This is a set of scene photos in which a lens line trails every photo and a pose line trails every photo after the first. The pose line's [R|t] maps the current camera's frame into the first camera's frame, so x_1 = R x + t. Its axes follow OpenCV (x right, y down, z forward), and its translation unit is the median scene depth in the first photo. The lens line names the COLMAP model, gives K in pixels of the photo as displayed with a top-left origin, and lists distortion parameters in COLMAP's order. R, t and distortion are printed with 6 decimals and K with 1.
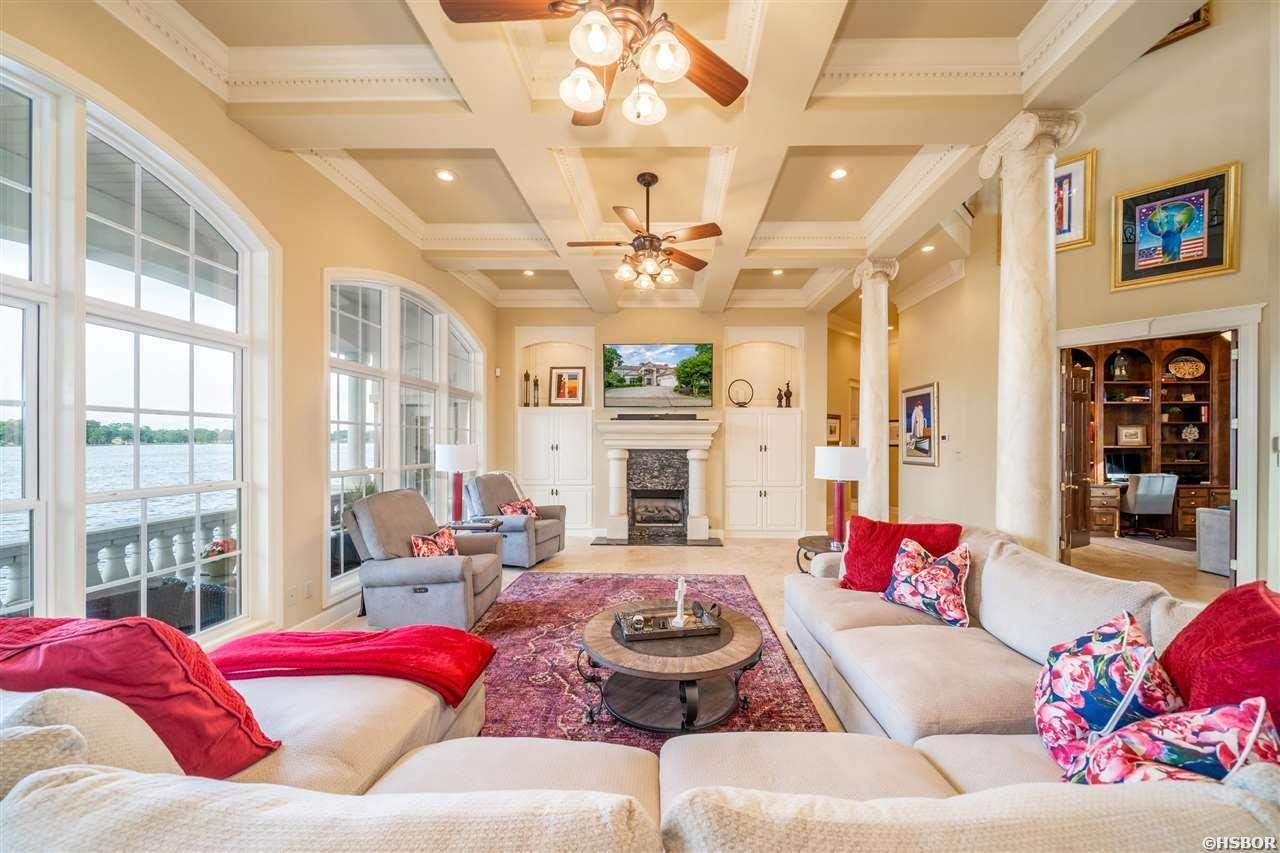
lens RADIAL K [[459.7, 0, 653.1], [0, 459.7, 440.3], [0, 0, 1]] dist [-0.000408, 0.000000]
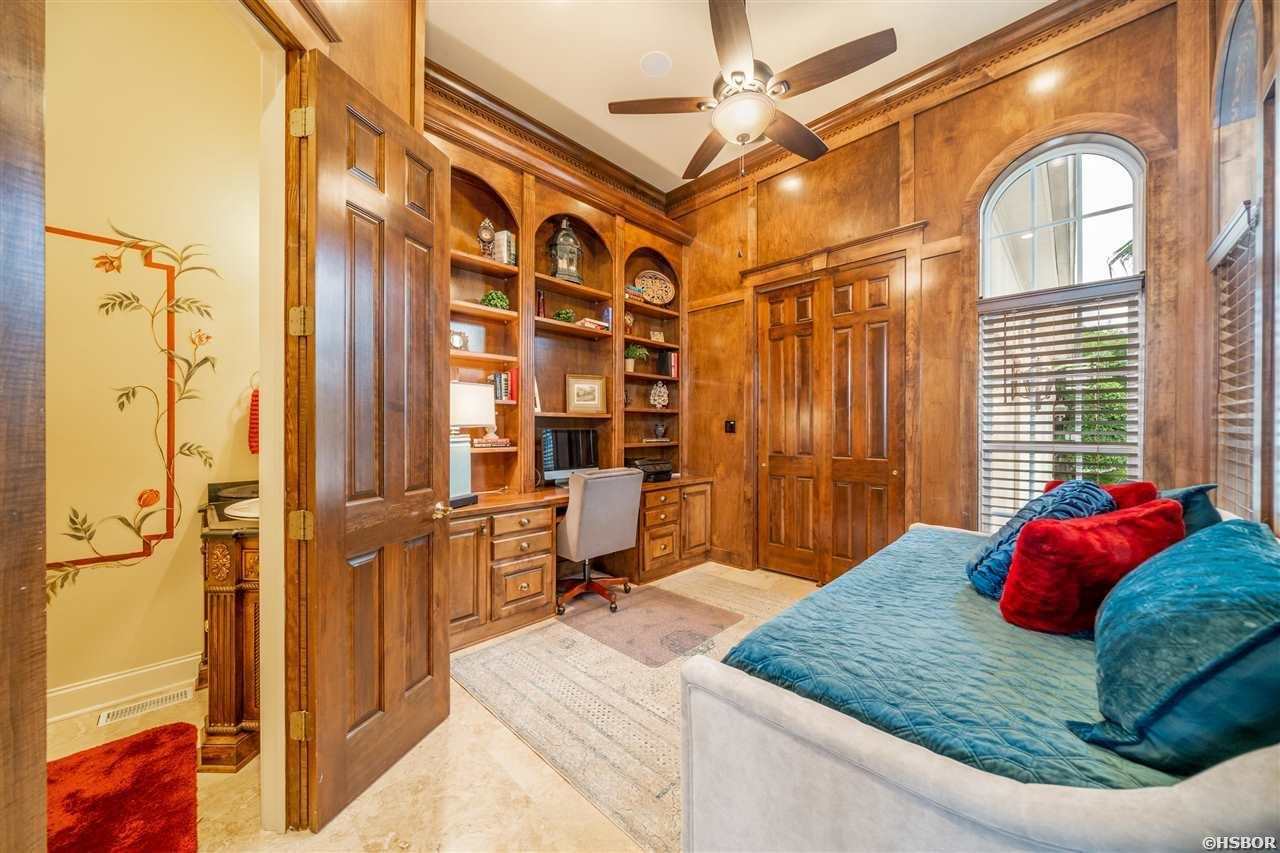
lens RADIAL K [[459.7, 0, 653.1], [0, 459.7, 440.3], [0, 0, 1]] dist [-0.000408, 0.000000]
pose [[0.660851, -0.020390, 0.750240, 0.753875], [0.002345, 0.999682, 0.025103, 0.030765], [-0.750513, -0.014830, 0.660689, 0.643874]]
